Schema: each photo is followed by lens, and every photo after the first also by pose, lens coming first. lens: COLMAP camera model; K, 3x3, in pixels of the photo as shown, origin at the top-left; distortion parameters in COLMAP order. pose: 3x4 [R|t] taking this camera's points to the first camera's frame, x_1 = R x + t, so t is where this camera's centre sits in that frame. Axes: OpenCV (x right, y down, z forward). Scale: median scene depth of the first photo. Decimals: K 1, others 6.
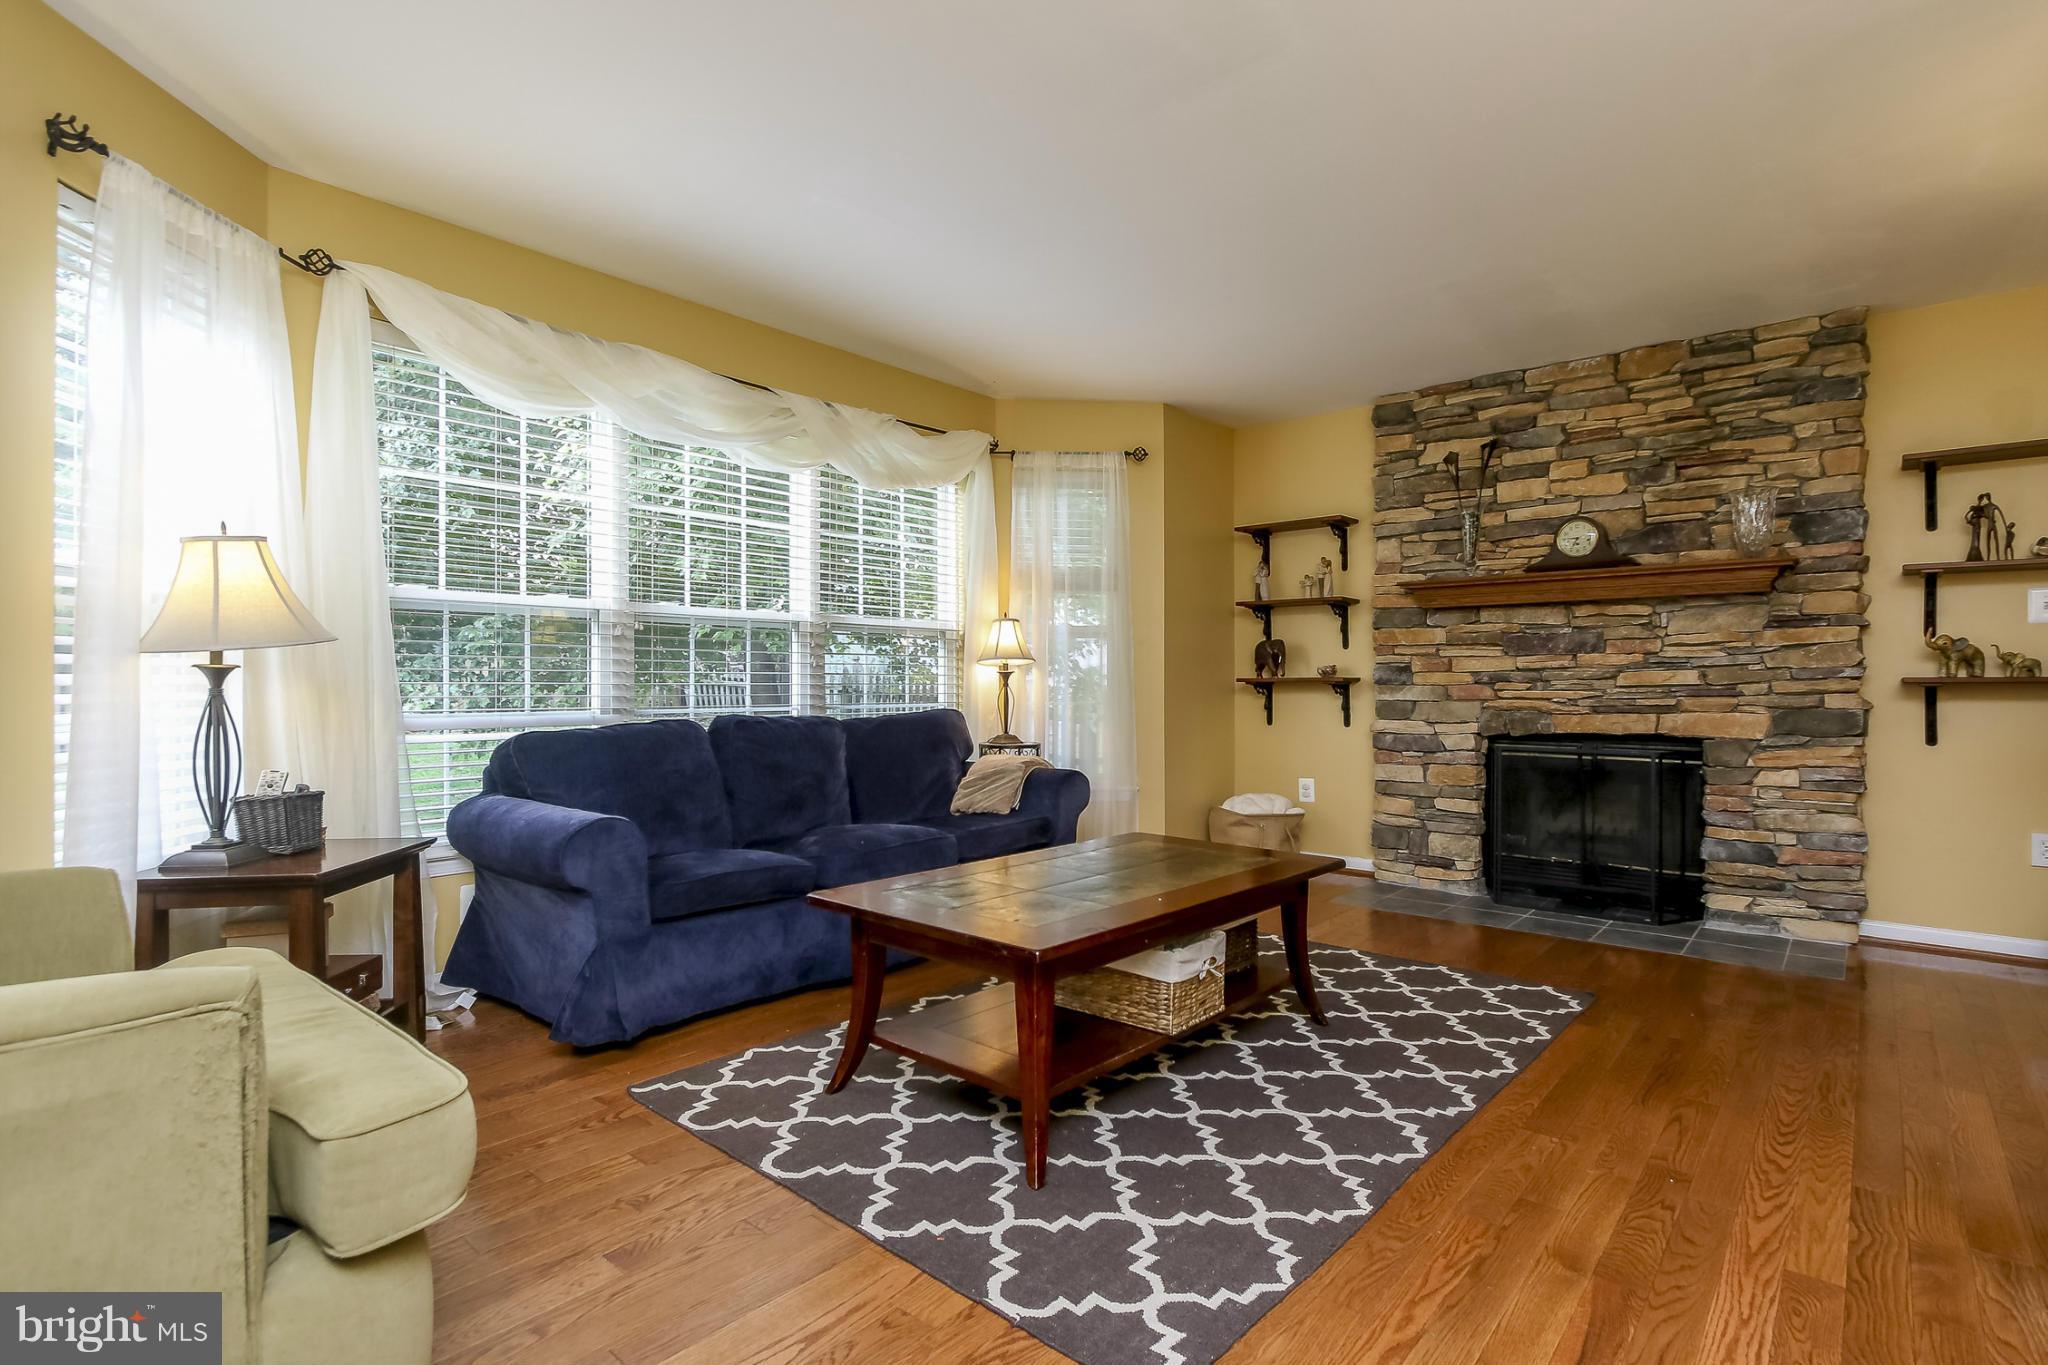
lens RADIAL K [[1024.6, 0, 1028.4], [0, 1024.6, 681.9], [0, 0, 1]] dist [0.000004, 0.000157]
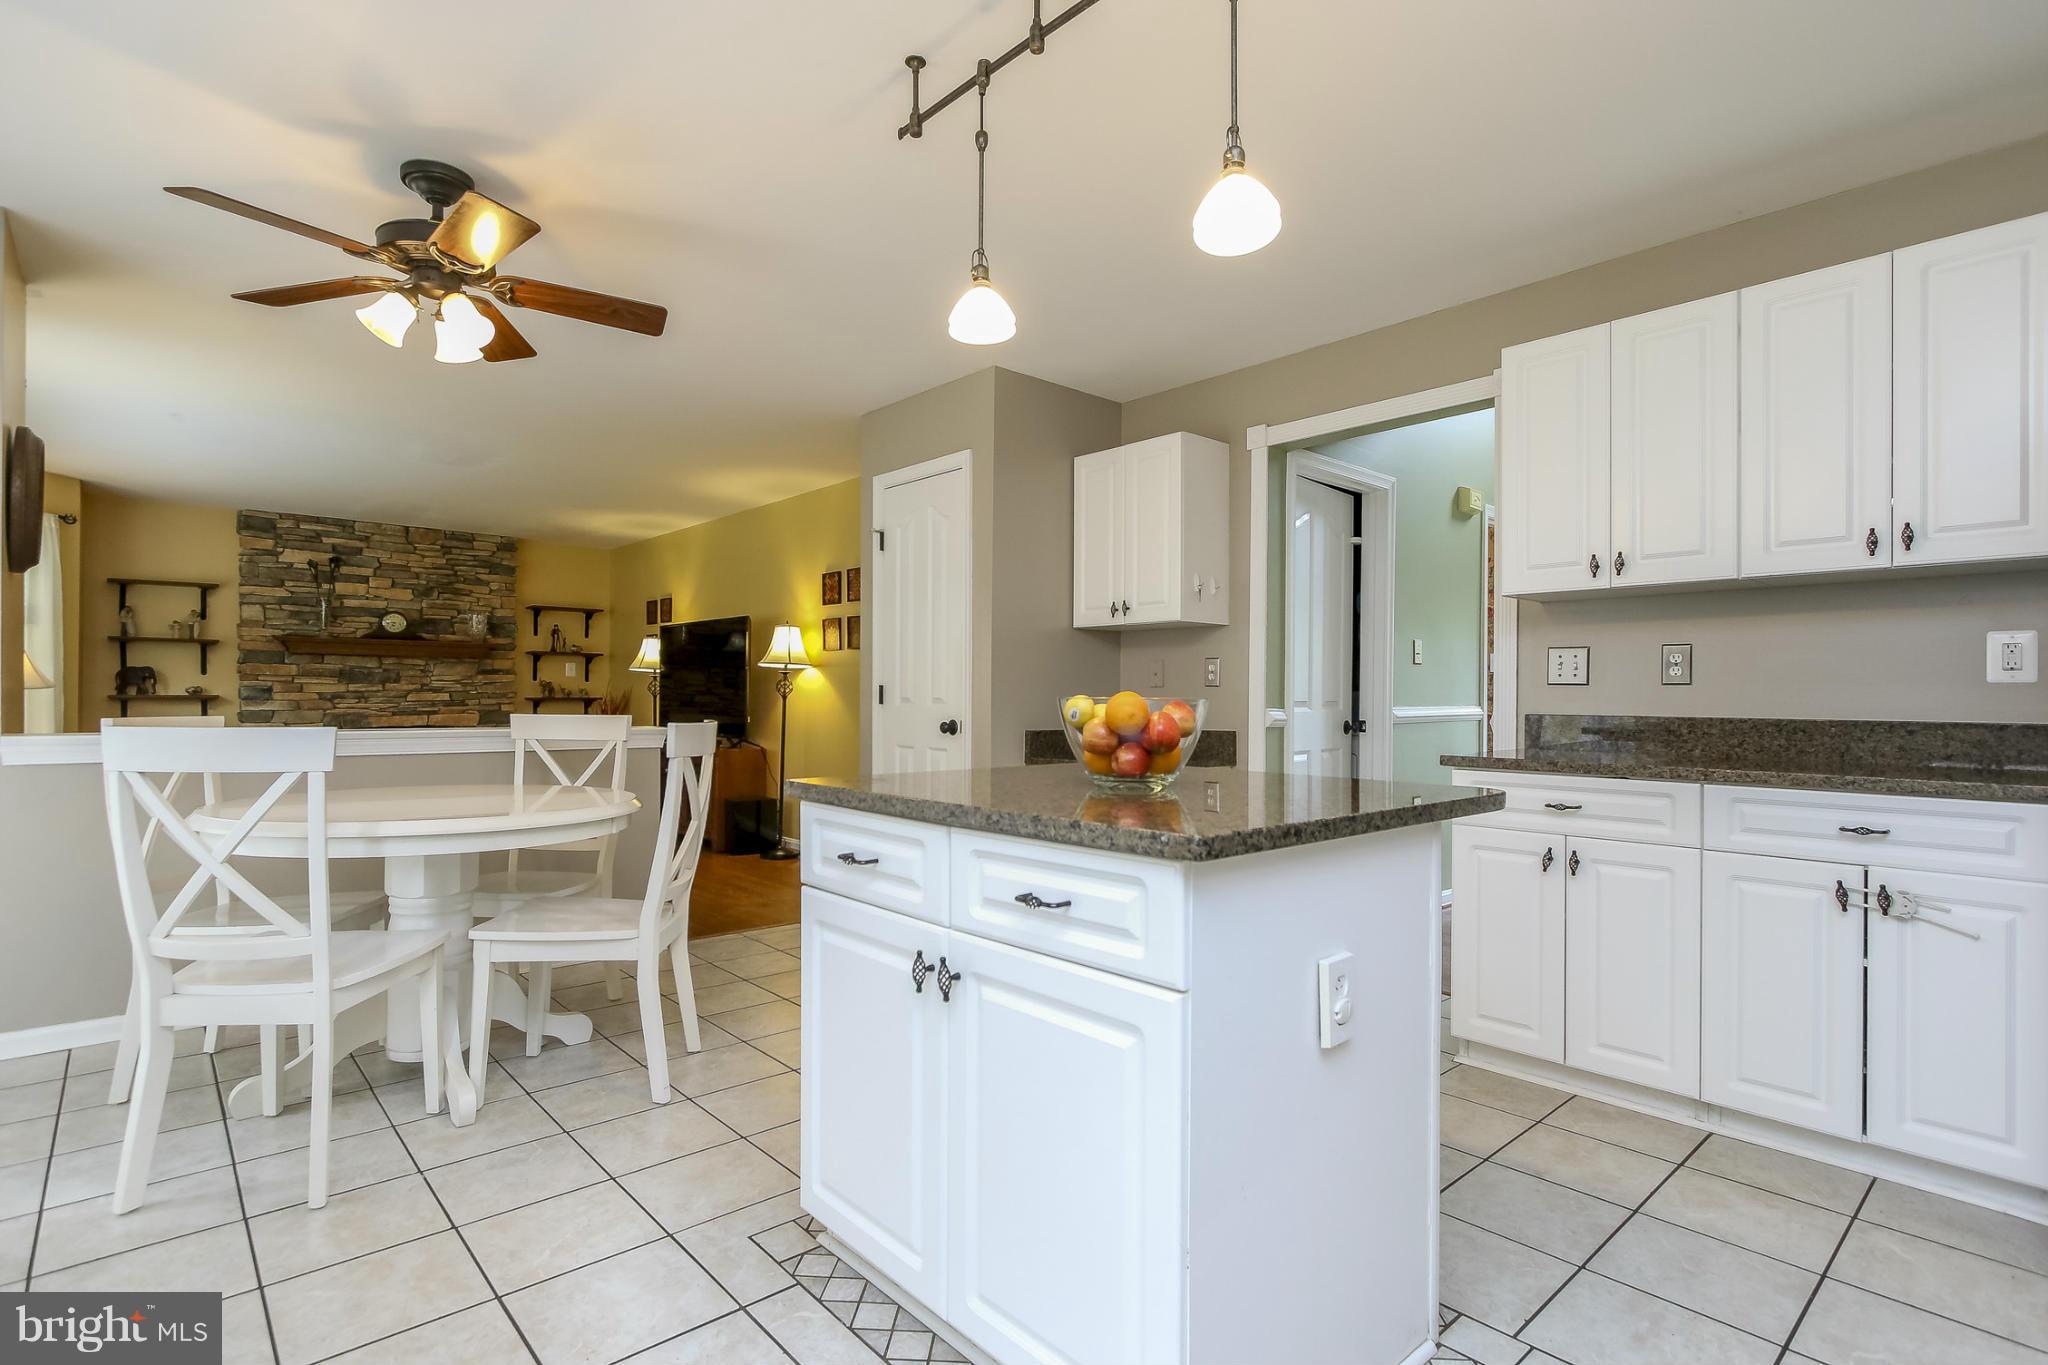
lens RADIAL K [[1024.6, 0, 1027.8], [0, 1024.6, 689.1], [0, 0, 1]] dist [0.000004, 0.000157]
pose [[0.124806, 0.010047, 0.992130, -1.141334], [-0.003962, 0.999946, -0.009628, -0.004223], [-0.992173, -0.002729, 0.124839, -0.375491]]
